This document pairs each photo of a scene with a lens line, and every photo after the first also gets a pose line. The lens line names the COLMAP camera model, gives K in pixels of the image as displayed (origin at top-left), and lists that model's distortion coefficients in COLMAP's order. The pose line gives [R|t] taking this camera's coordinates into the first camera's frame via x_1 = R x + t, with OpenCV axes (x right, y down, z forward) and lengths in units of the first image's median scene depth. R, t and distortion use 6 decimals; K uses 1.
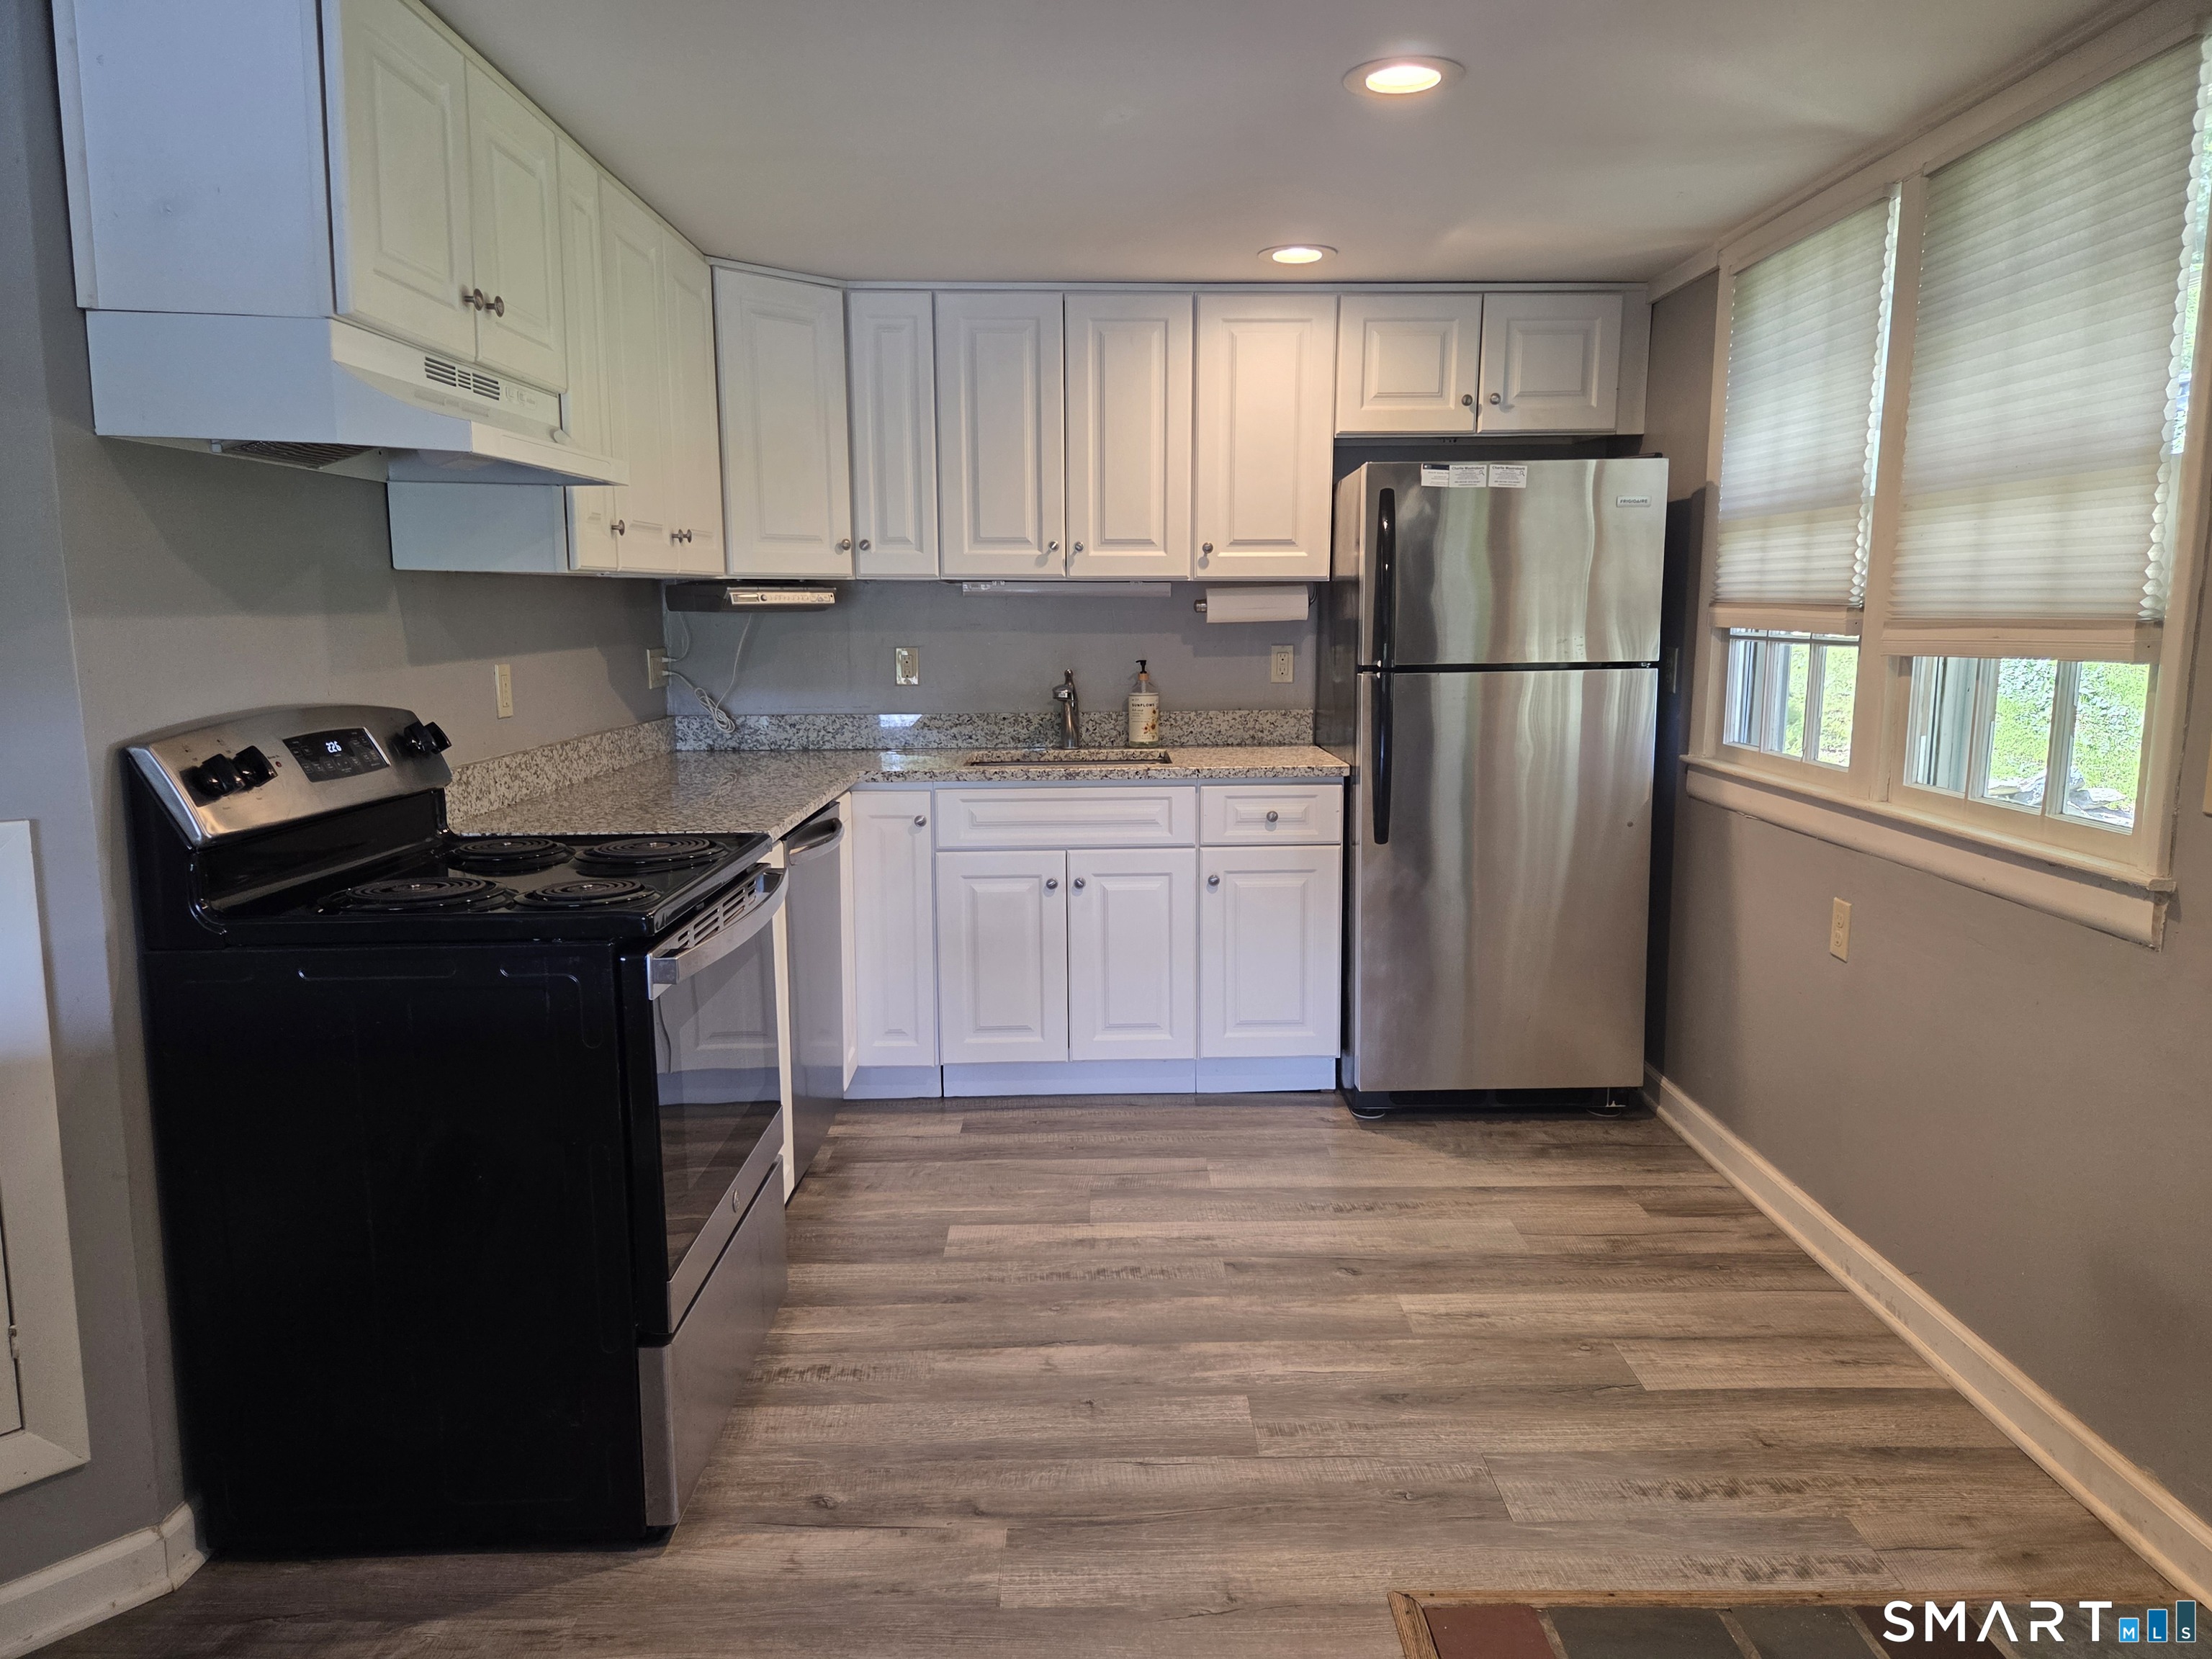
lens RADIAL K [[1483.0, 0, 1106.0], [0, 1483.0, 829.5], [0, 0, 1]] dist [0.065591, -0.052464]
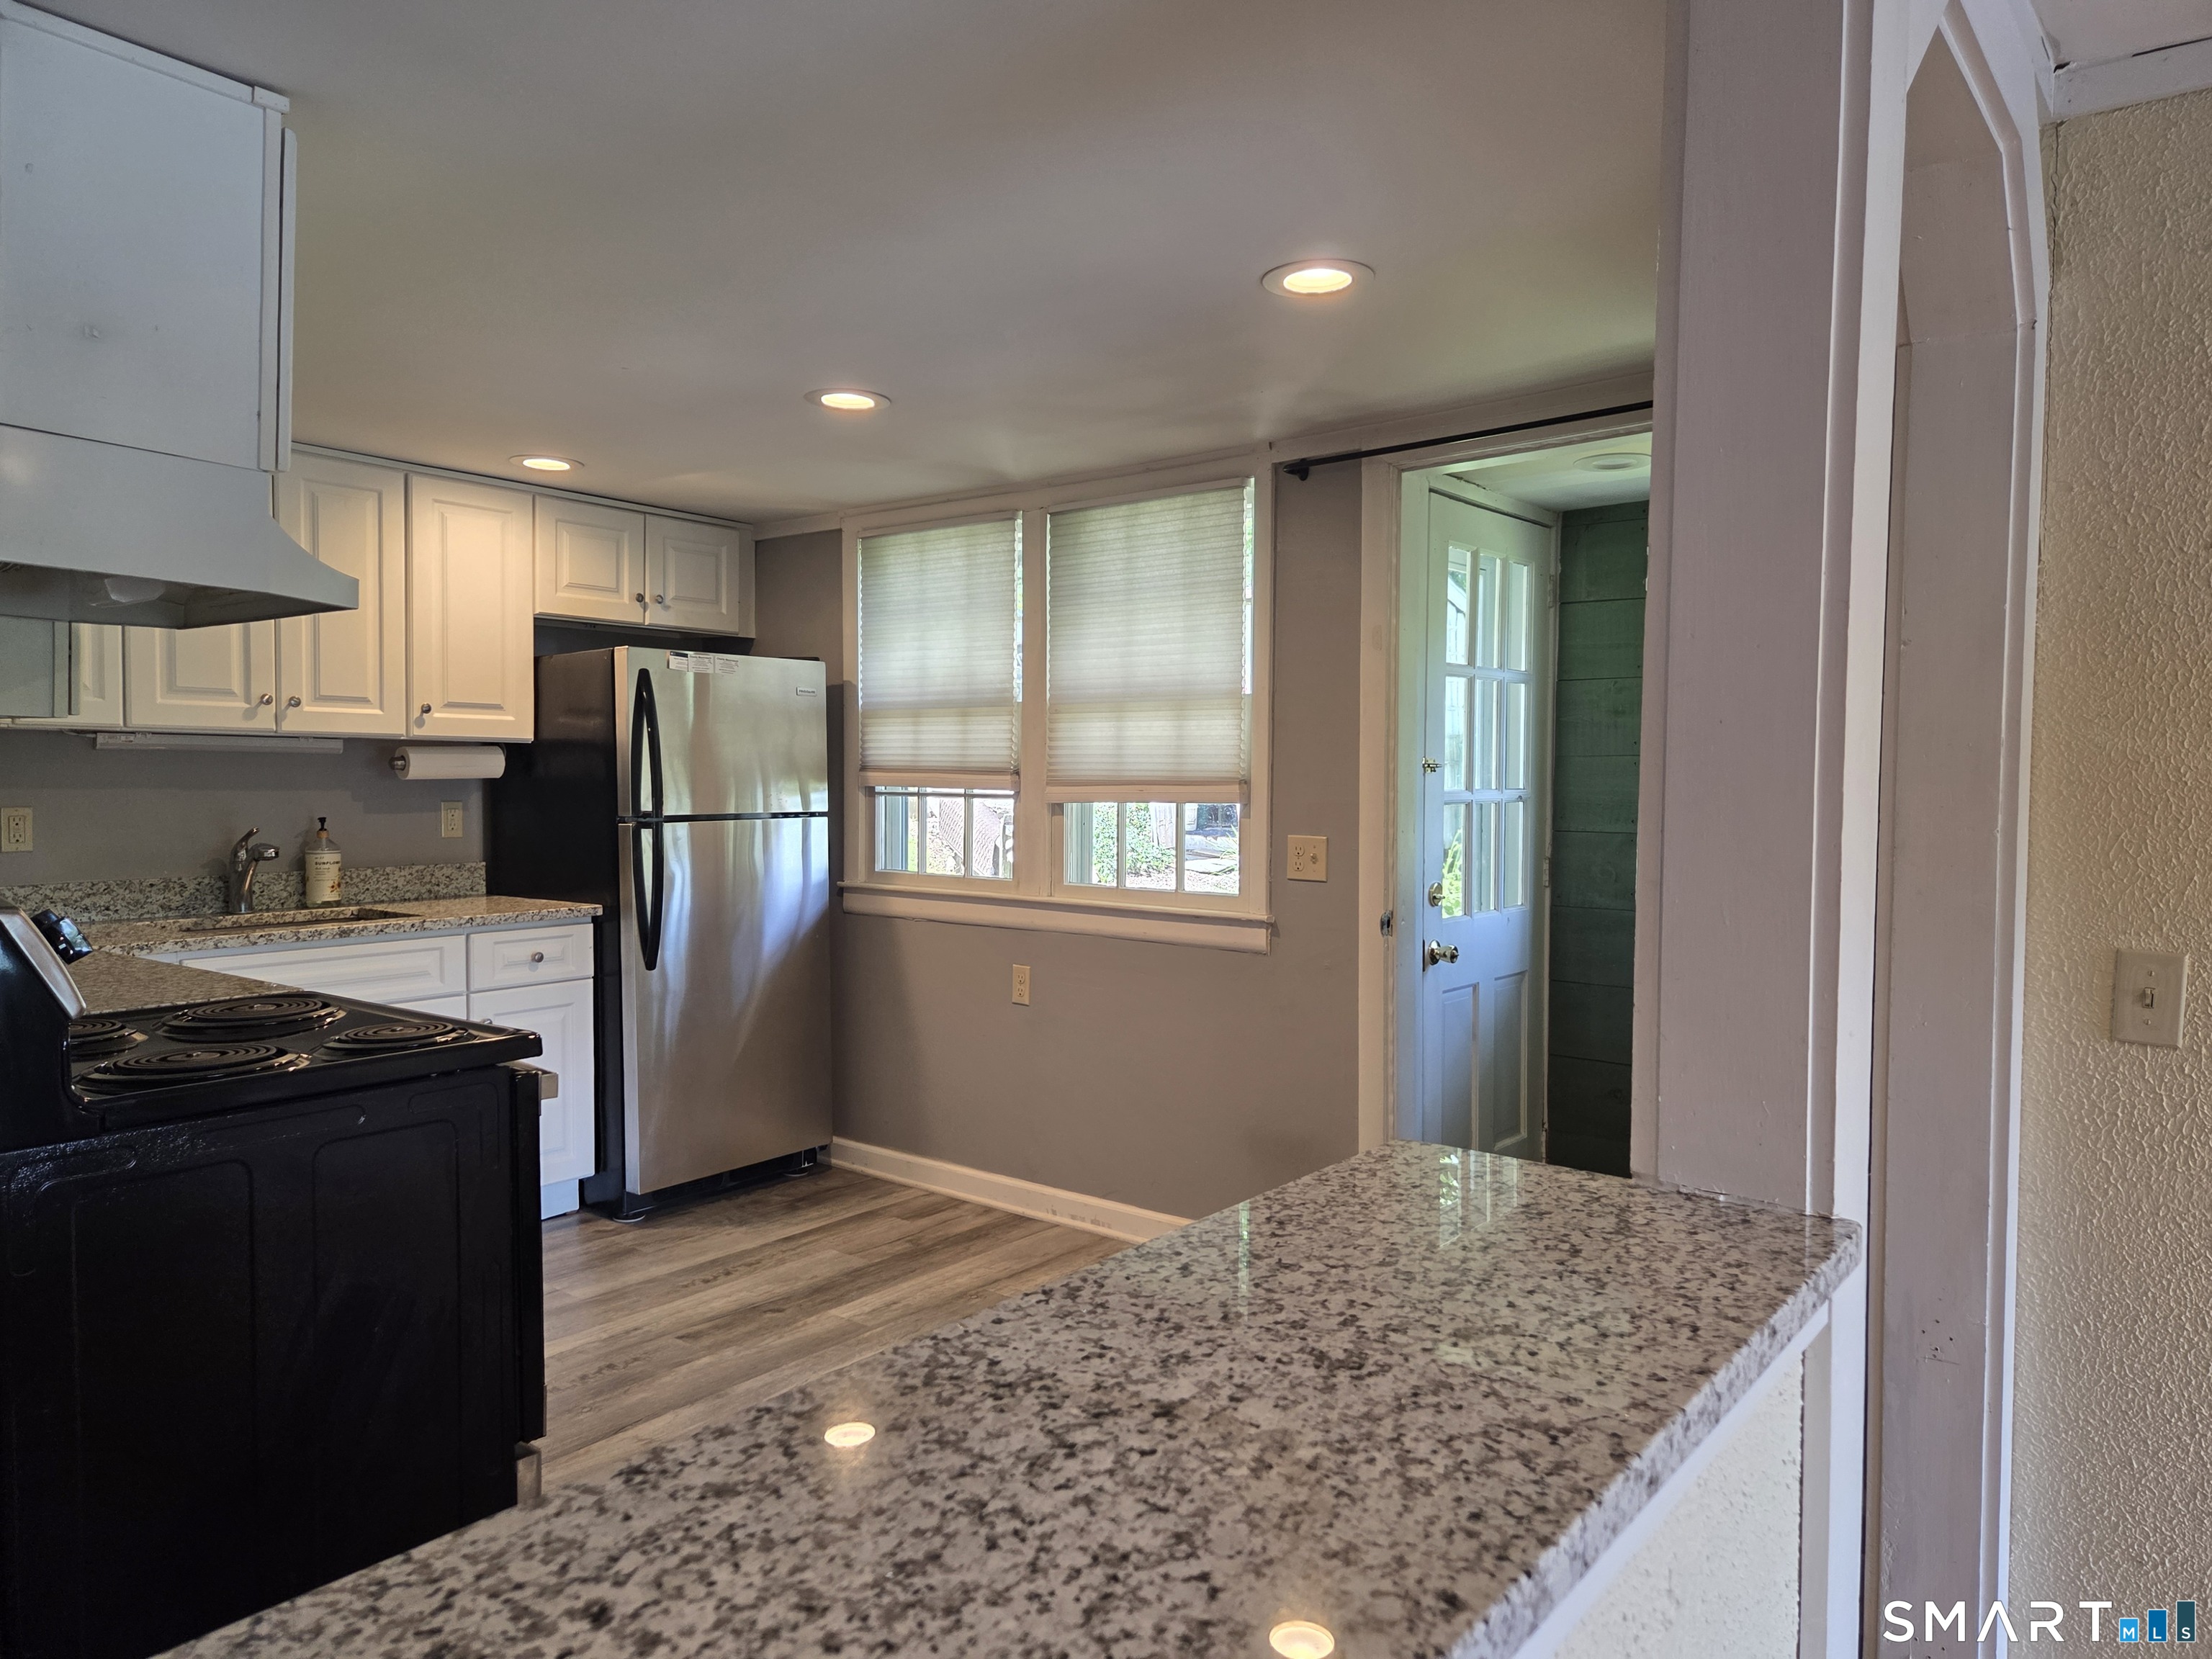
lens RADIAL K [[1453.5, 0, 1120.4], [0, 1453.5, 815.2], [0, 0, 1]] dist [0.067776, -0.053152]
pose [[0.639027, -0.013134, 0.769072, -0.462017], [0.105015, 0.991982, -0.070317, 0.008667], [-0.761982, 0.125698, 0.635282, -0.015377]]
